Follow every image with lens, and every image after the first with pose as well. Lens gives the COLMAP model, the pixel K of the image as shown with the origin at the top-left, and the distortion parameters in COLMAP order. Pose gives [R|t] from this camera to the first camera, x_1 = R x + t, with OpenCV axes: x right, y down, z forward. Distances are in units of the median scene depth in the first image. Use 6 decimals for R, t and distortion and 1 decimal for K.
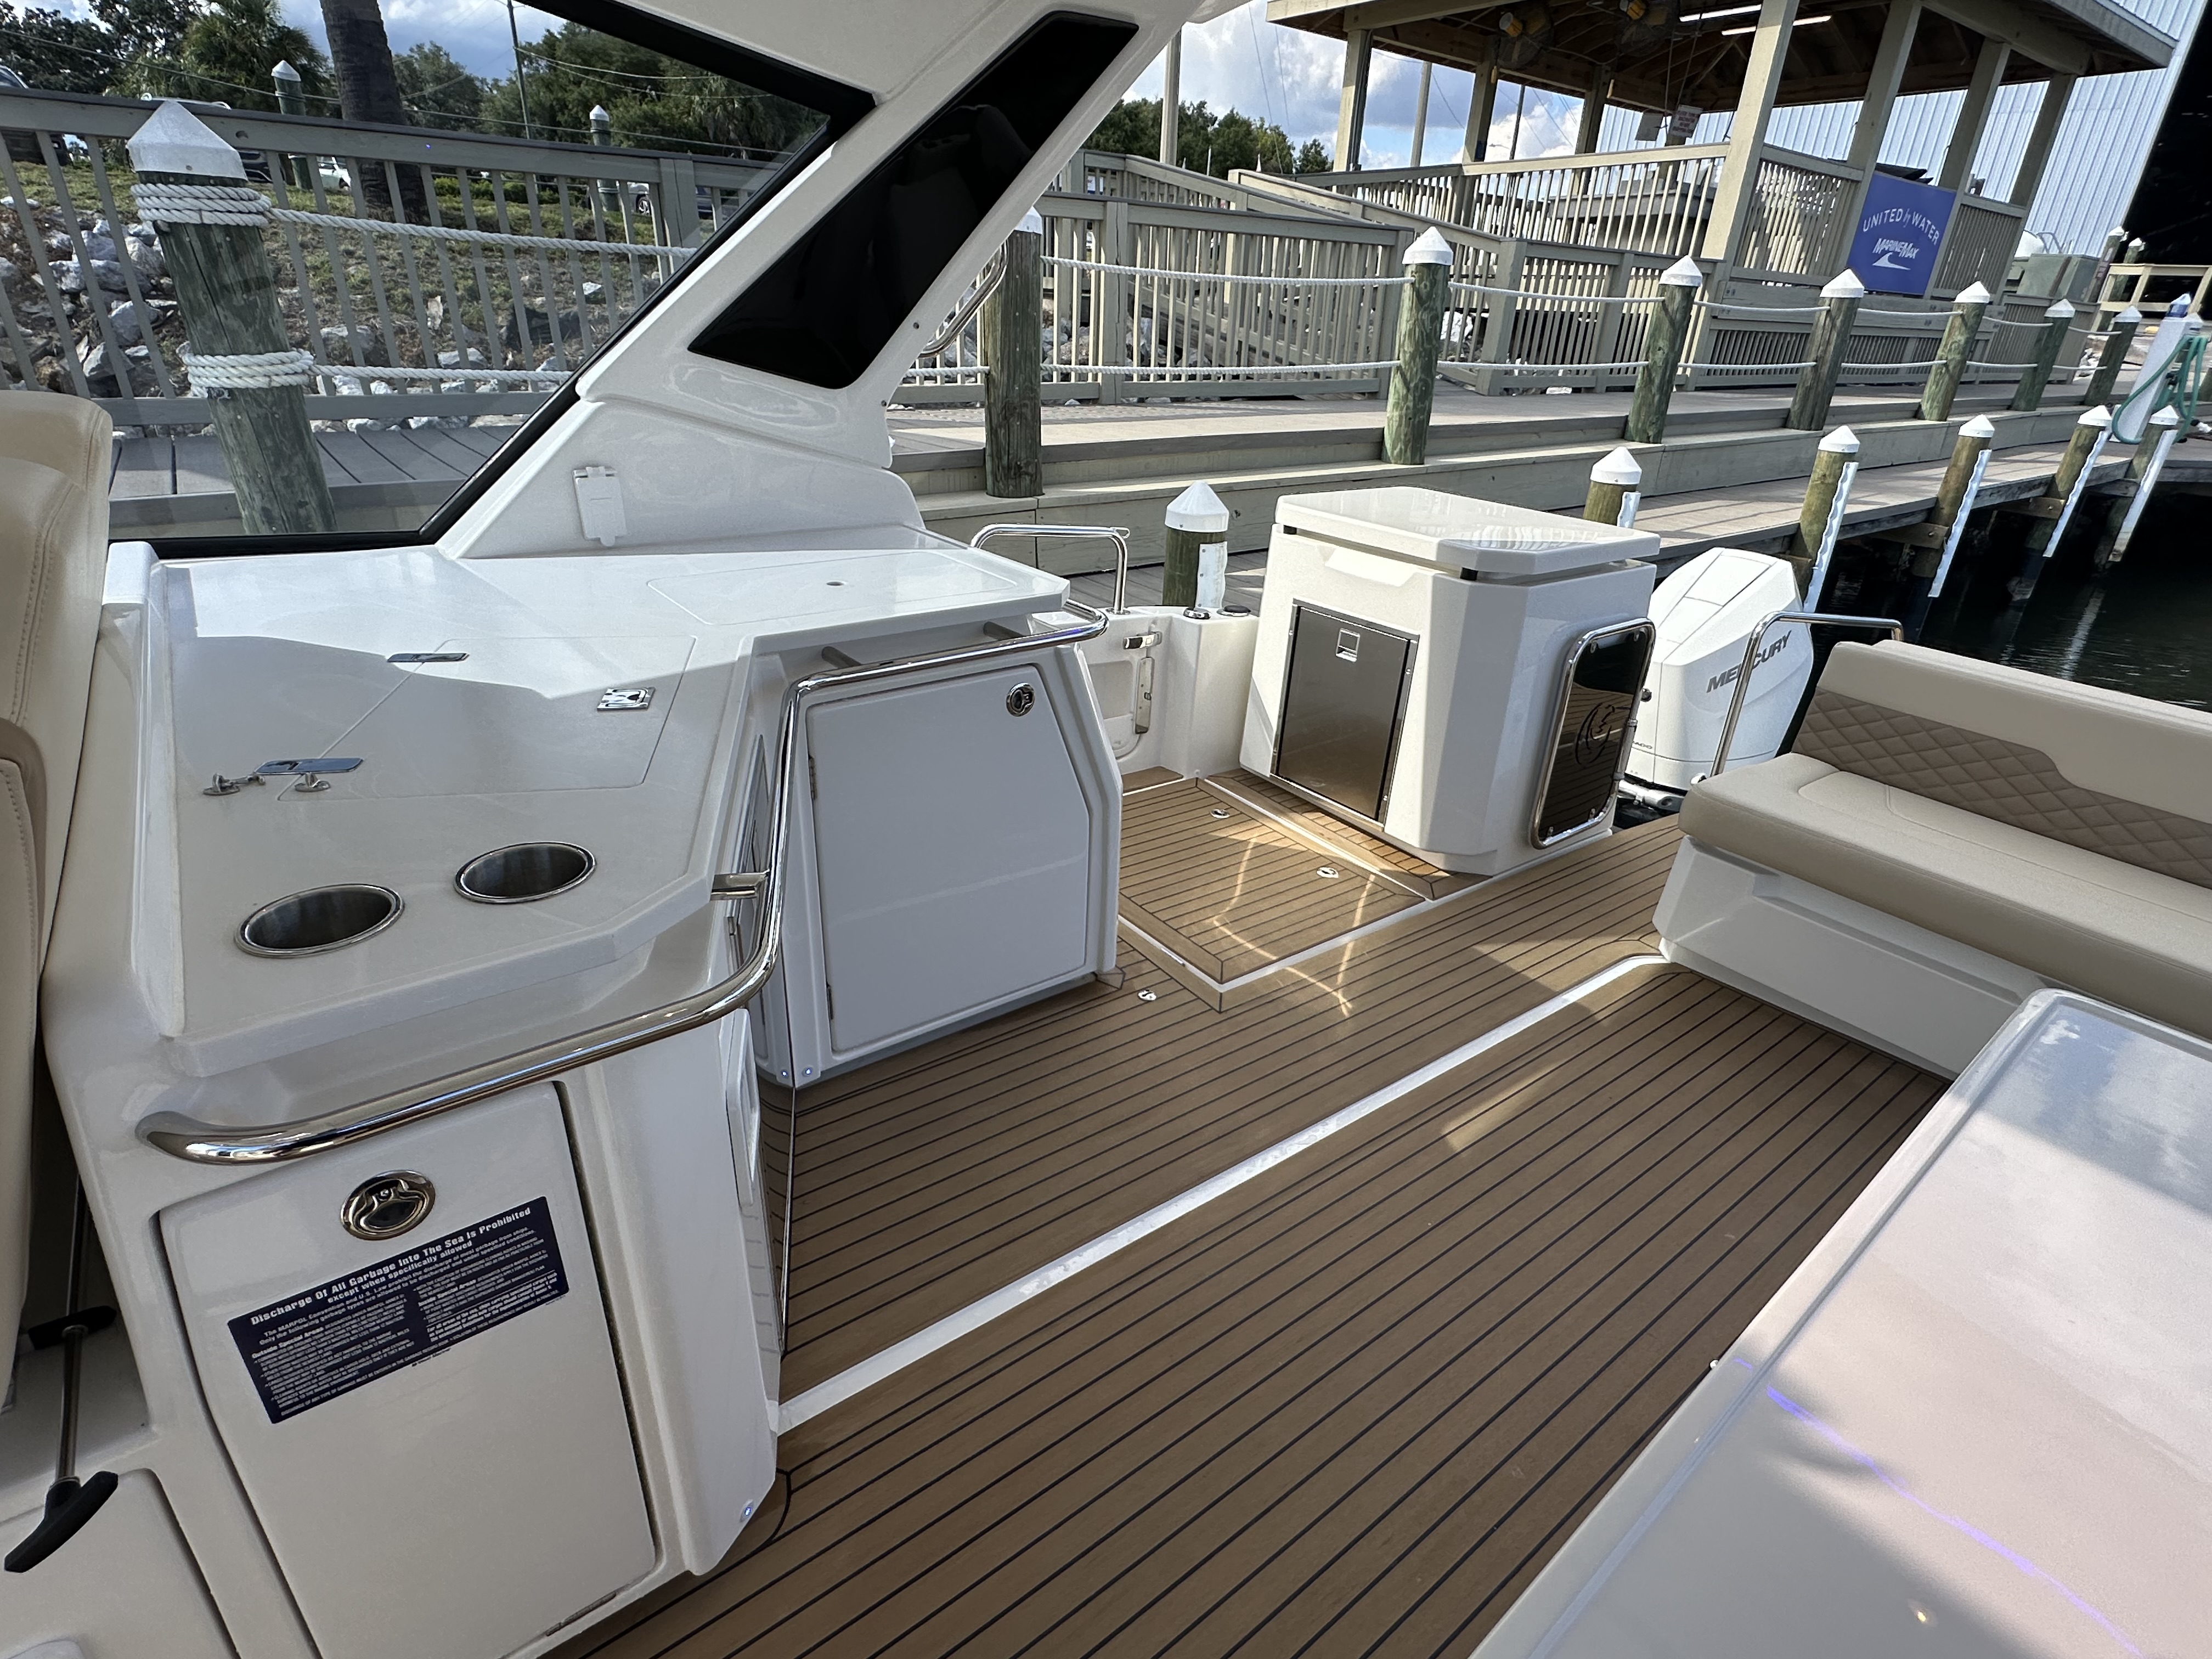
lens RADIAL K [[1126.1, 0, 1130.2], [0, 1126.1, 827.8], [0, 0, 1]] dist [-0.006366, 0.003293]
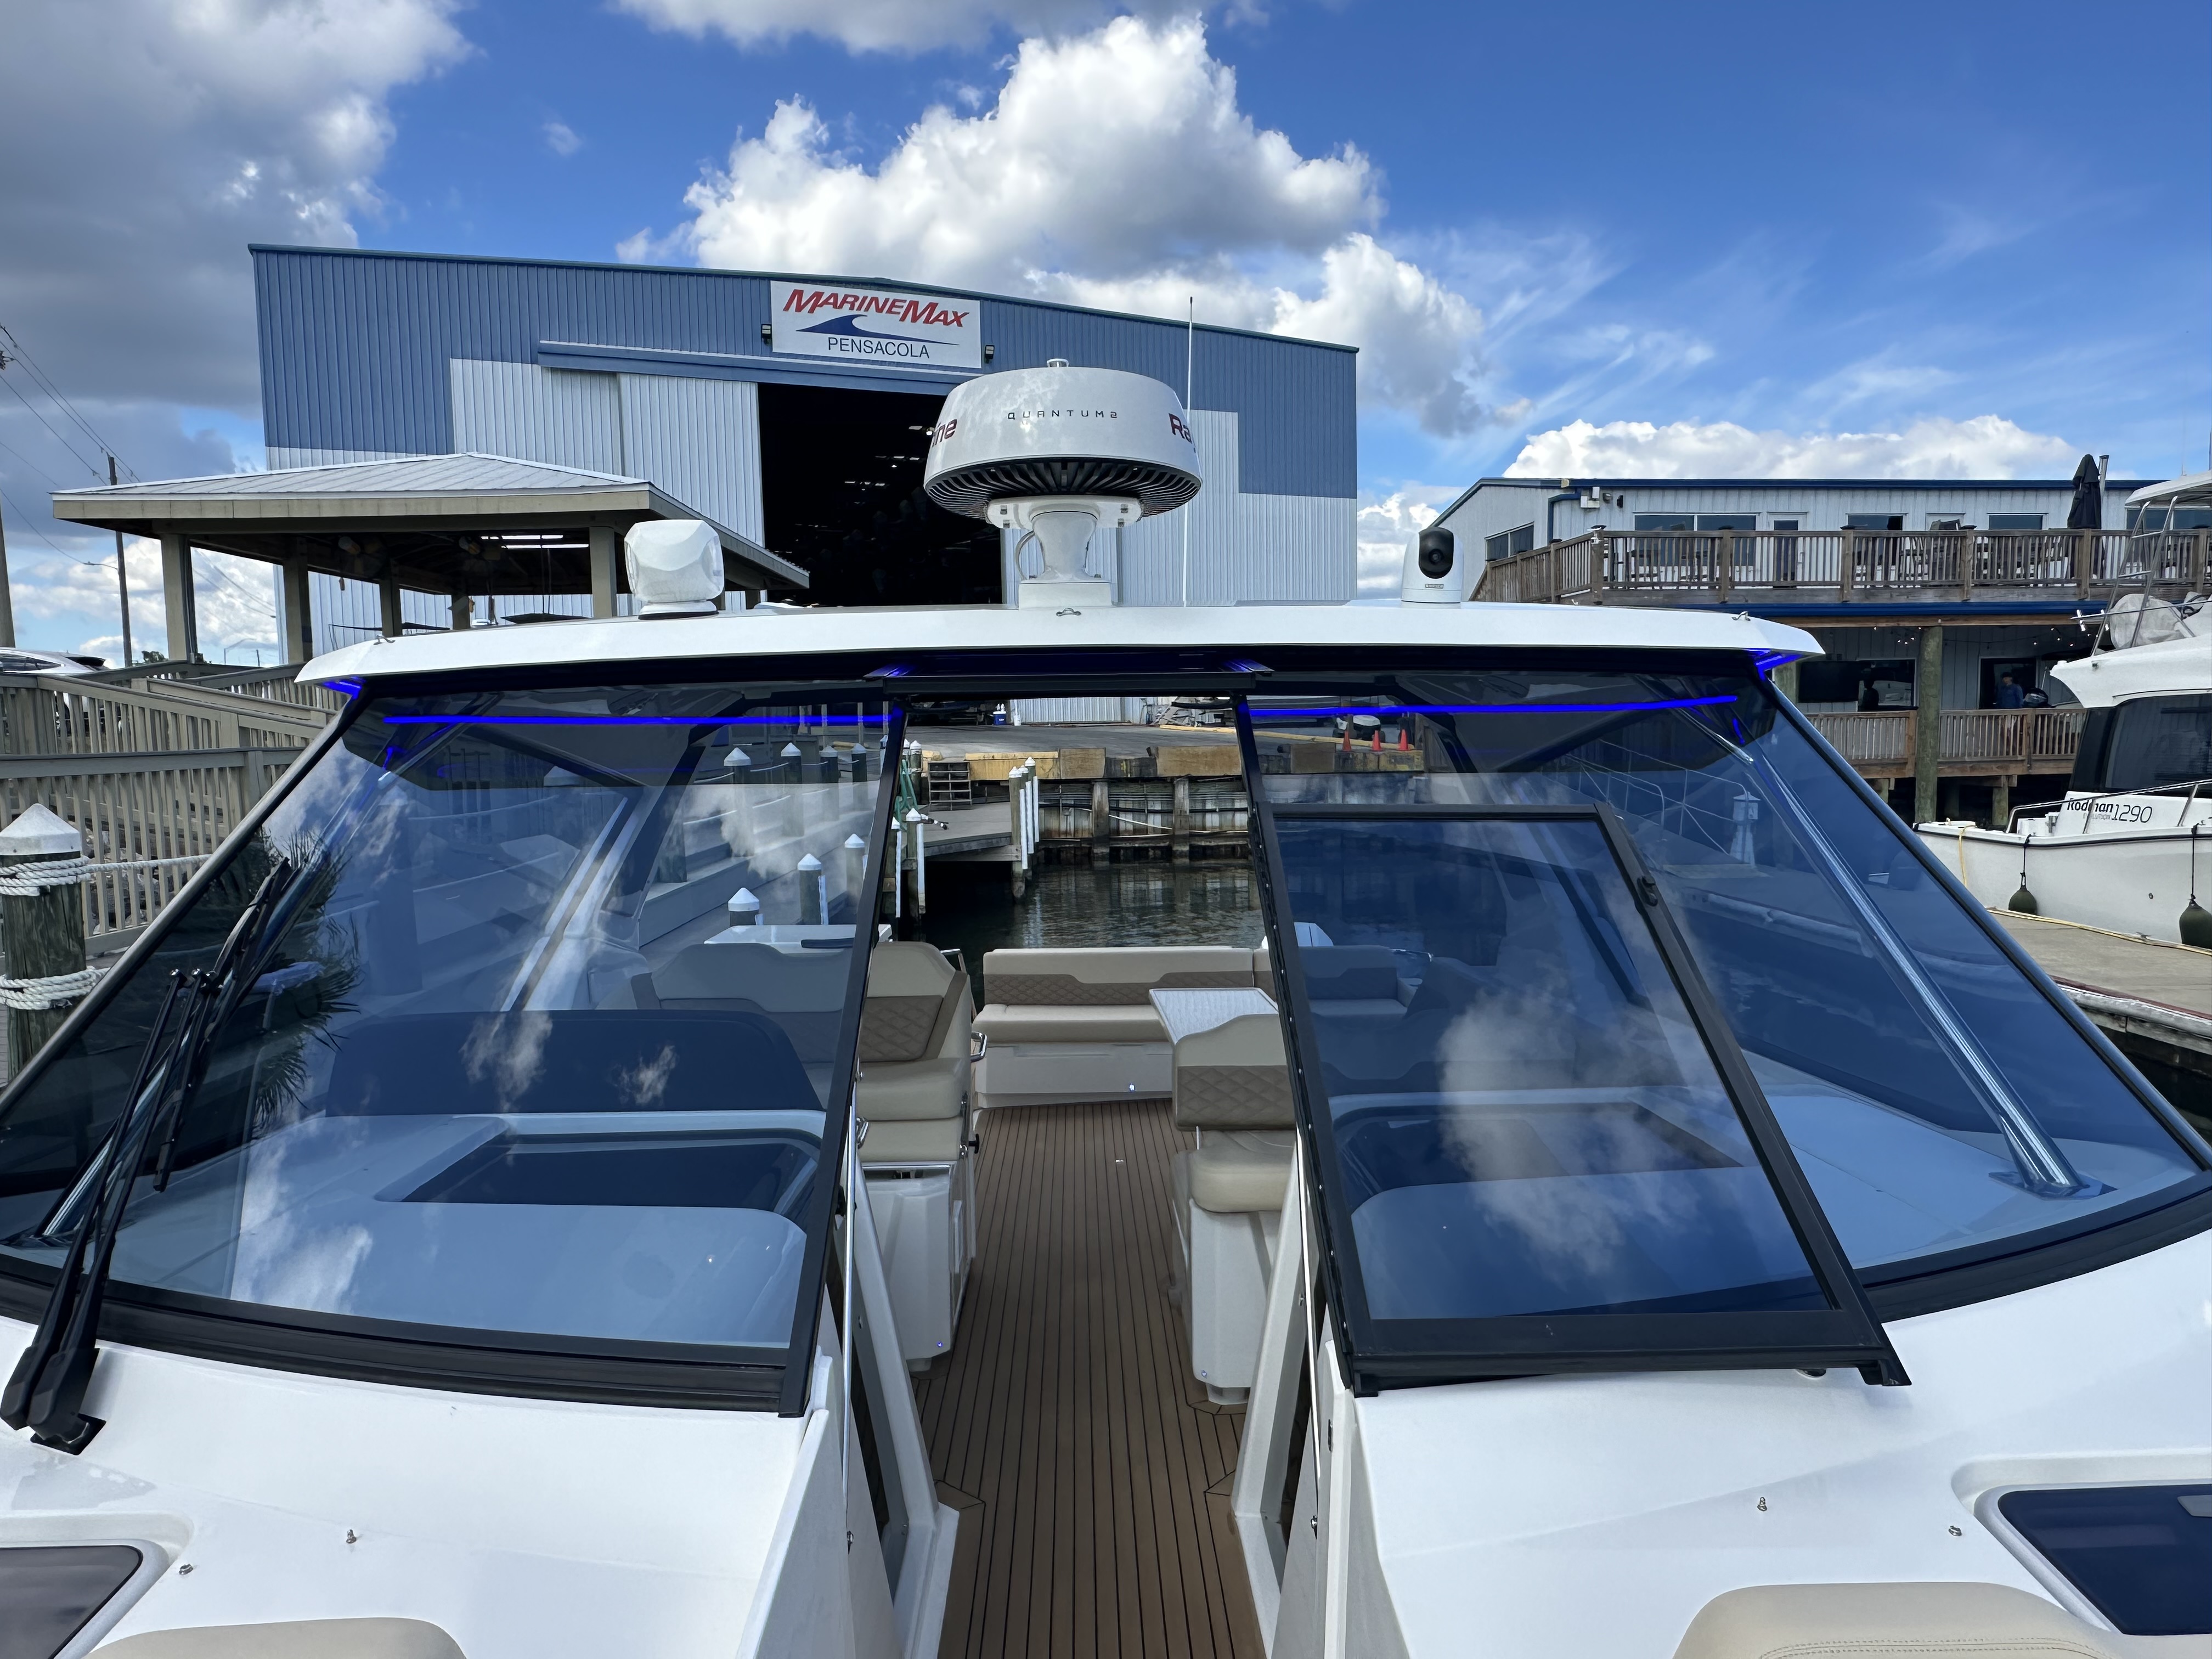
lens RADIAL K [[1417.4, 0, 1100.3], [0, 1417.4, 838.1], [0, 0, 1]] dist [-0.005695, -0.007215]
pose [[0.606176, -0.112401, 0.787348, -0.515344], [0.374580, 0.913641, -0.157957, 0.057349], [-0.701598, 0.390675, 0.595931, -0.344507]]
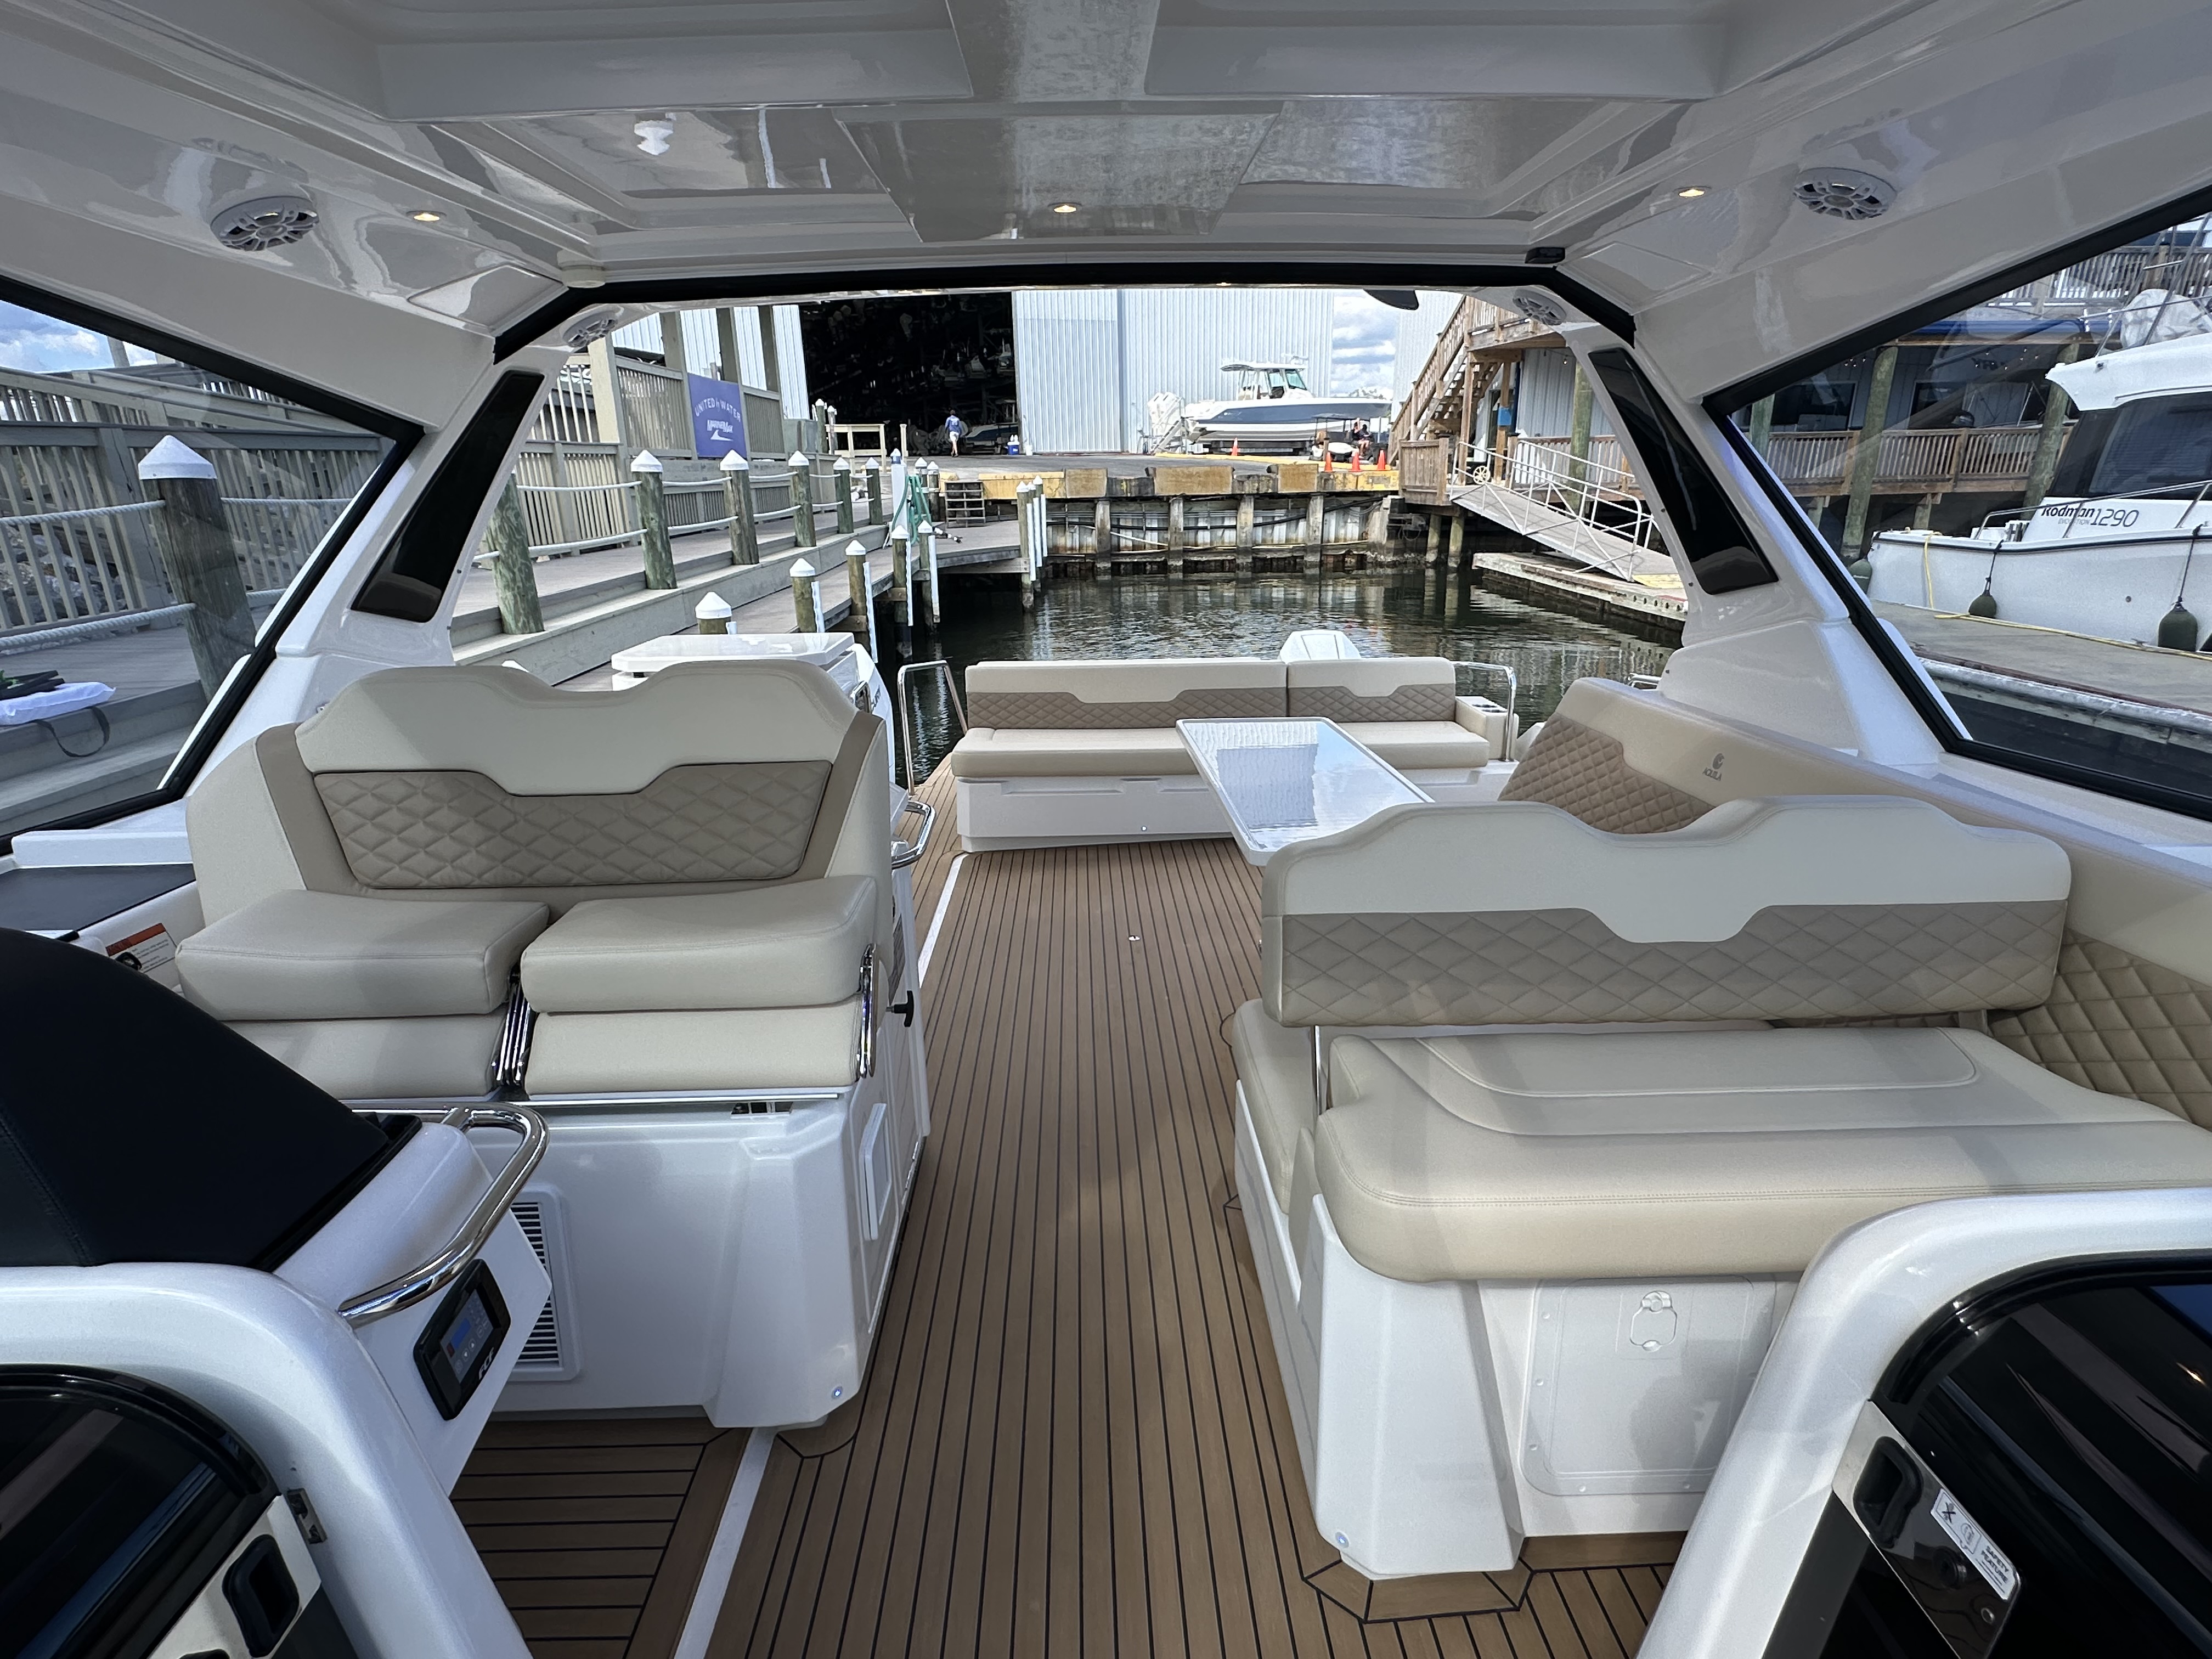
lens RADIAL K [[1126.1, 0, 1113.1], [0, 1126.1, 827.6], [0, 0, 1]] dist [-0.006366, 0.003293]
pose [[0.597970, -0.293697, 0.745771, -0.247443], [0.379379, 0.923331, 0.059432, 0.021974], [-0.706048, 0.247391, 0.663546, -0.125985]]
